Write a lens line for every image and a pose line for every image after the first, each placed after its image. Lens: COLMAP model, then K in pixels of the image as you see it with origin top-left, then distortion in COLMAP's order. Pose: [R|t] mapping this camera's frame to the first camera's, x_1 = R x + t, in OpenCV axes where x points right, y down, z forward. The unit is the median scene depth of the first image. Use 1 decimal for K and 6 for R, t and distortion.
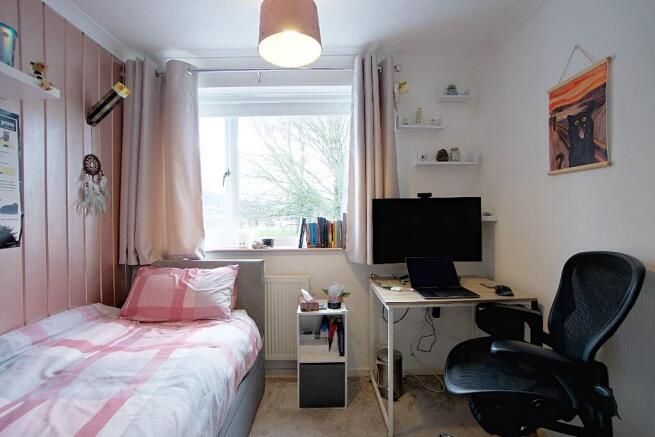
lens RADIAL K [[292.4, 0, 326.3], [0, 292.4, 215.2], [0, 0, 1]] dist [-0.067880, 0.028018]
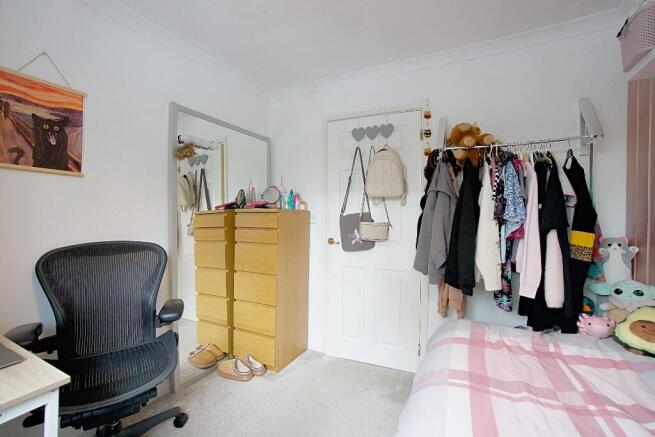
lens RADIAL K [[292.4, 0, 326.3], [0, 292.4, 215.2], [0, 0, 1]] dist [-0.067880, 0.028018]
pose [[-0.883068, -0.007655, 0.469182, -0.534868], [-0.007609, 0.999969, 0.001994, -0.007826], [-0.469183, -0.001809, -0.883099, 1.444752]]
